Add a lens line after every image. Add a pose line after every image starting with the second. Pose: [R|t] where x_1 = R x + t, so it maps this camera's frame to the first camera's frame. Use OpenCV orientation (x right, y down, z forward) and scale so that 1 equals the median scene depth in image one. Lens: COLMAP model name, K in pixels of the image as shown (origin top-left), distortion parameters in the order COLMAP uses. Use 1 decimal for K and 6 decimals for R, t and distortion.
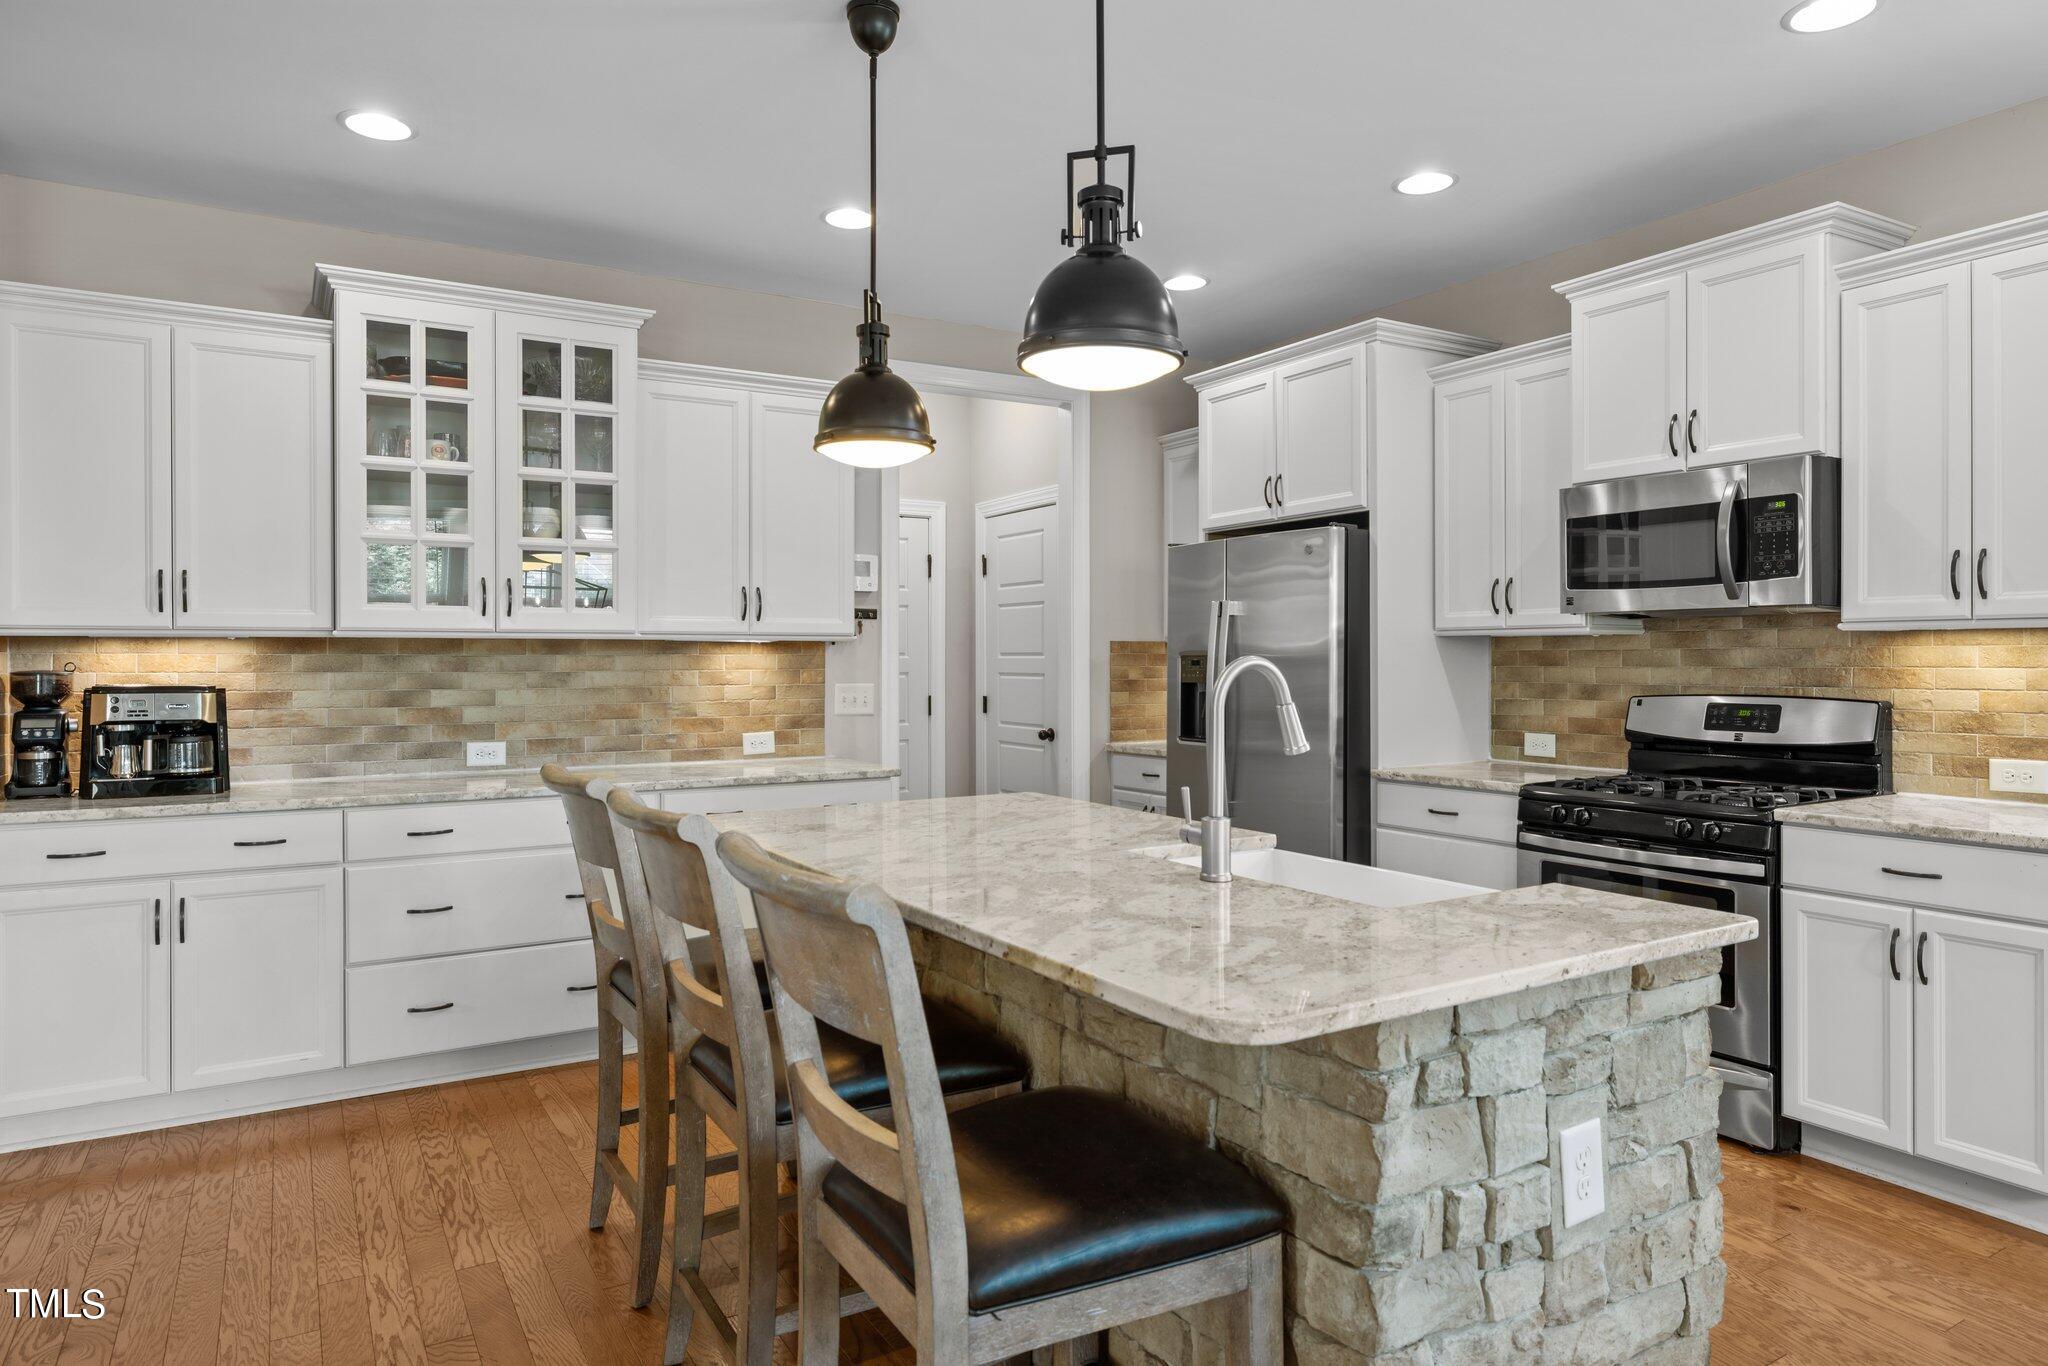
lens RADIAL K [[1232.1, 0, 1024.1], [0, 1232.1, 673.7], [0, 0, 1]] dist [-0.001692, 0.000966]
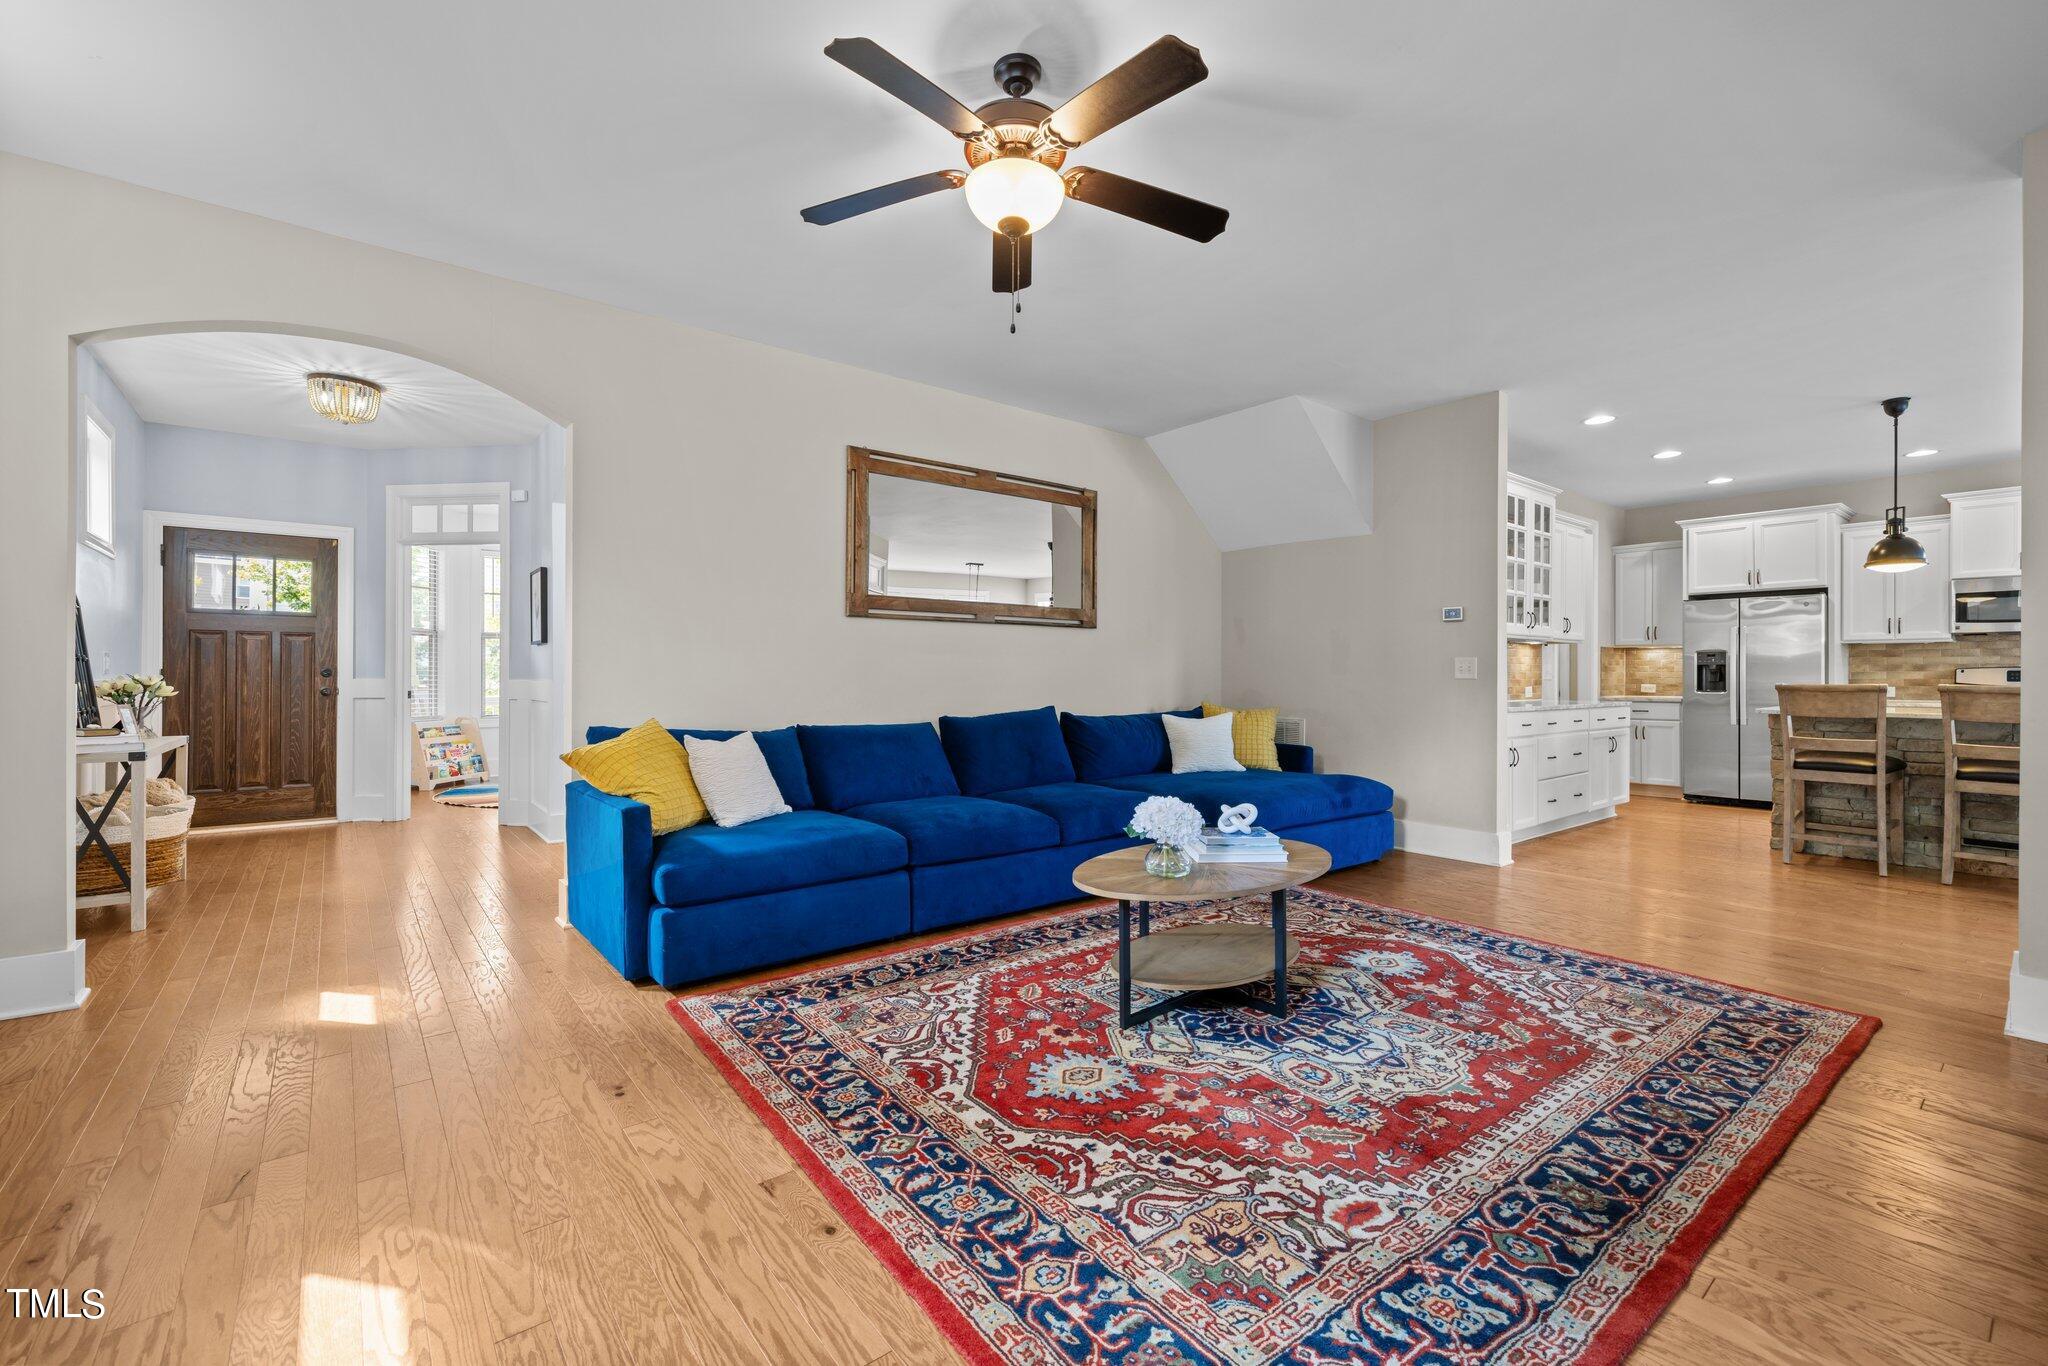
lens RADIAL K [[865.2, 0, 1018.4], [0, 865.2, 671.1], [0, 0, 1]] dist [-0.000332, 0.001418]
pose [[0.992136, 0.005731, 0.125032, -1.461051], [-0.003870, 0.999878, -0.015123, 0.053961], [-0.125104, 0.014520, 0.992037, -0.407164]]
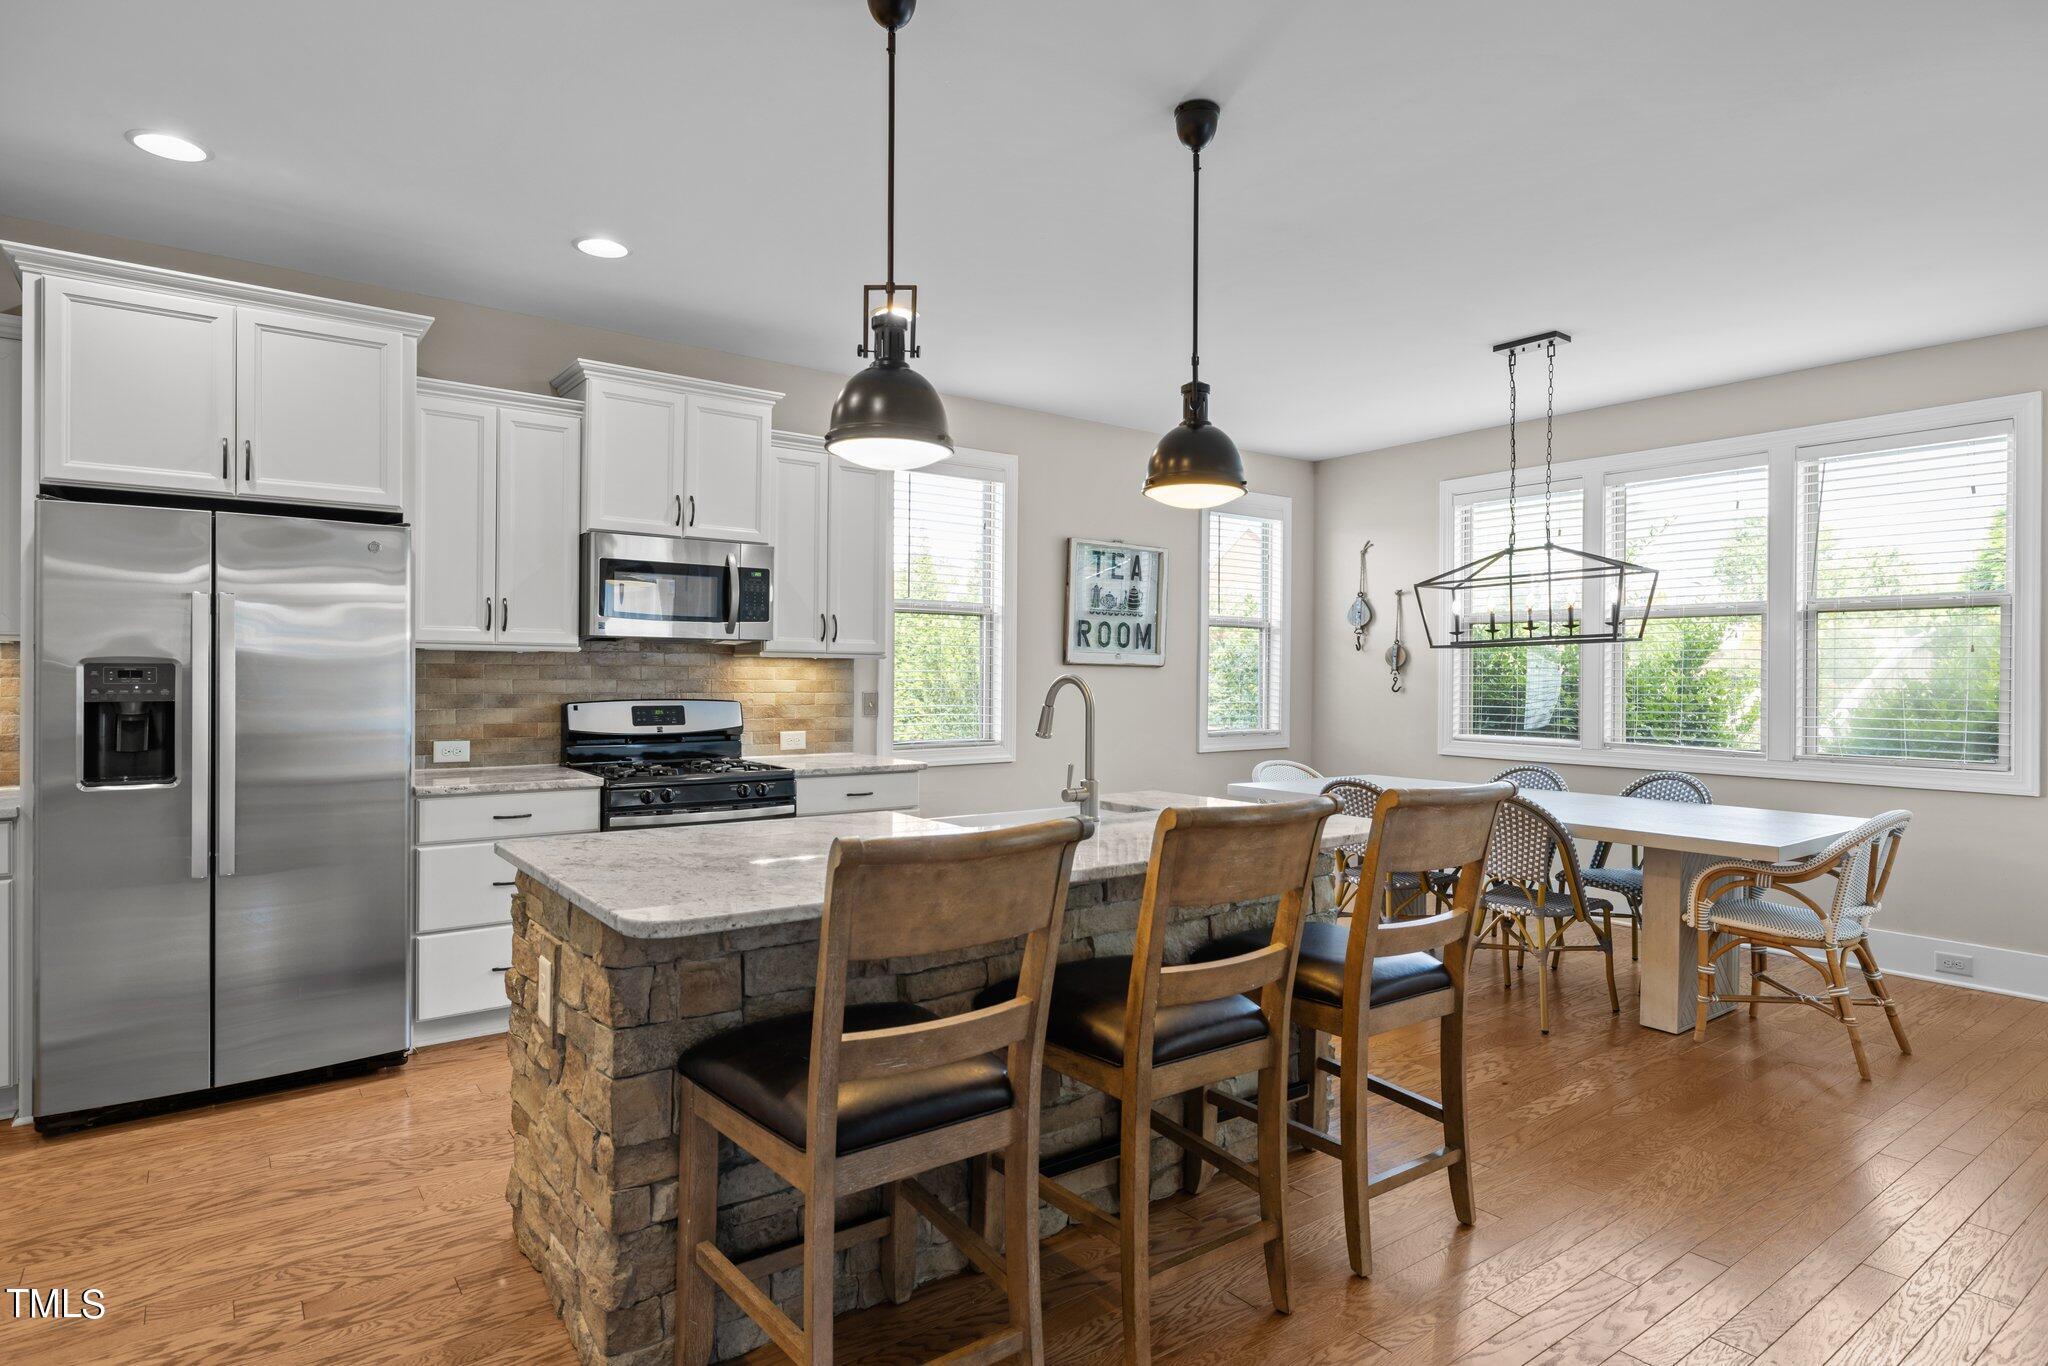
lens RADIAL K [[1098.3, 0, 1019.3], [0, 1098.3, 678.1], [0, 0, 1]] dist [0.001181, 0.000947]
pose [[-0.087052, -0.001061, 0.996203, -0.628108], [0.003755, 0.999992, 0.001393, -0.006253], [-0.996197, 0.003862, -0.087047, 0.634362]]
